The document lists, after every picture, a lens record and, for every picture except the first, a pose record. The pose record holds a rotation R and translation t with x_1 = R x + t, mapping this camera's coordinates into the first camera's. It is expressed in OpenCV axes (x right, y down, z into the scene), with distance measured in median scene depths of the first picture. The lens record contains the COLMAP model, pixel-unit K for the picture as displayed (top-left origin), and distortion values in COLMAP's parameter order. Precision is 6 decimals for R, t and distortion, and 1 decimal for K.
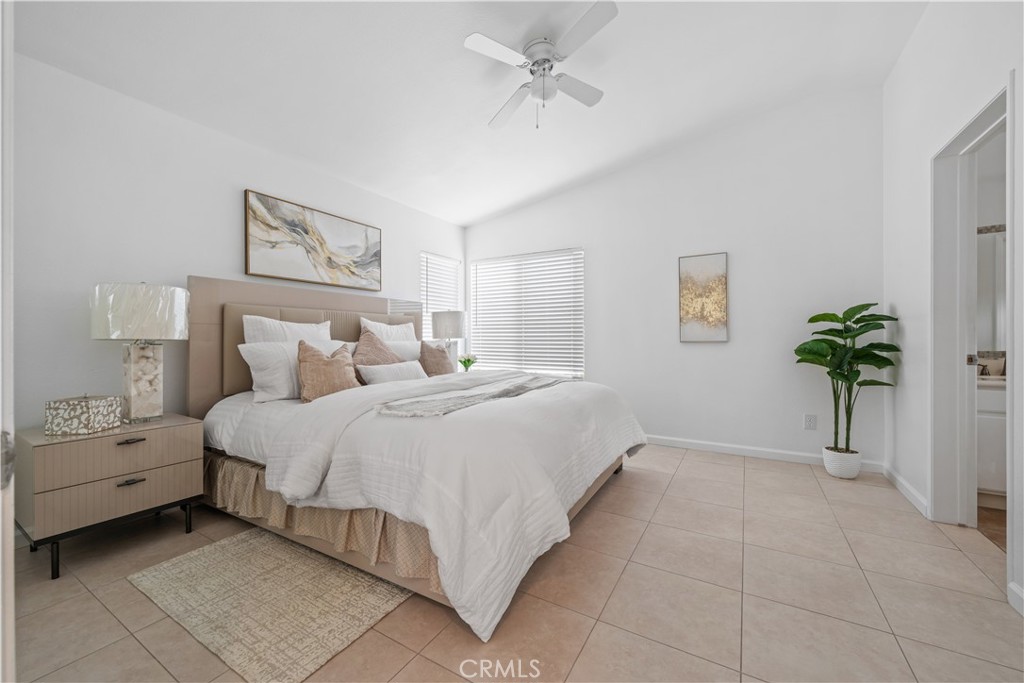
lens RADIAL K [[397.5, 0, 511.1], [0, 397.5, 338.5], [0, 0, 1]] dist [-0.005328, -0.000044]
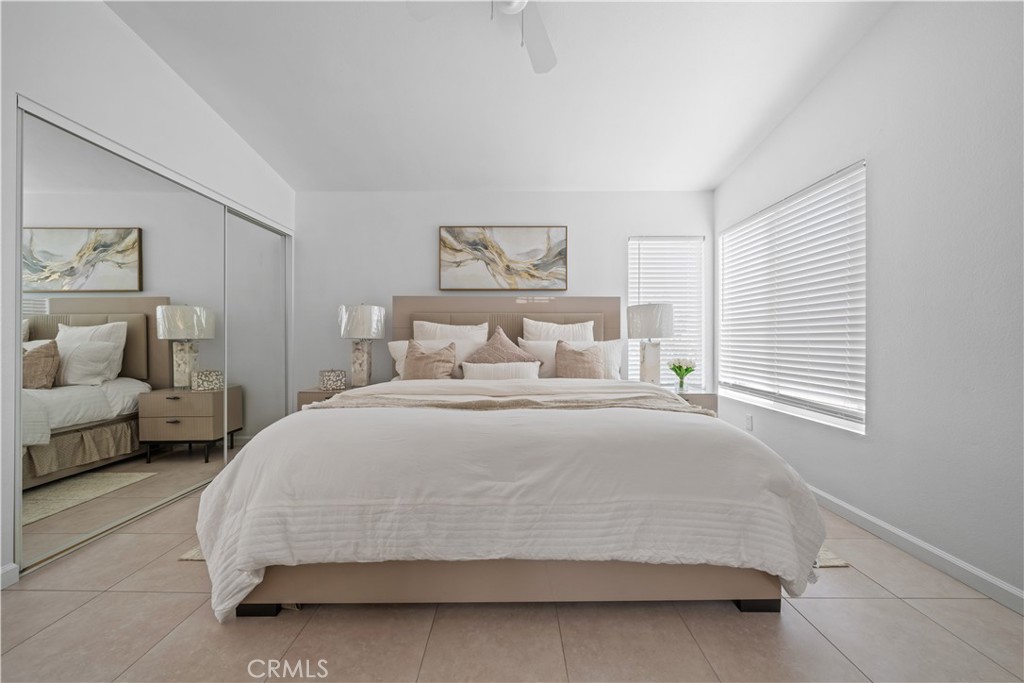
lens RADIAL K [[371.2, 0, 510.8], [0, 371.2, 339.7], [0, 0, 1]] dist [-0.002997, -0.000388]
pose [[0.502276, 0.003511, -0.864700, 0.462159], [-0.001488, 0.999994, 0.003196, 0.001404], [0.864706, -0.000319, 0.502278, 0.496780]]
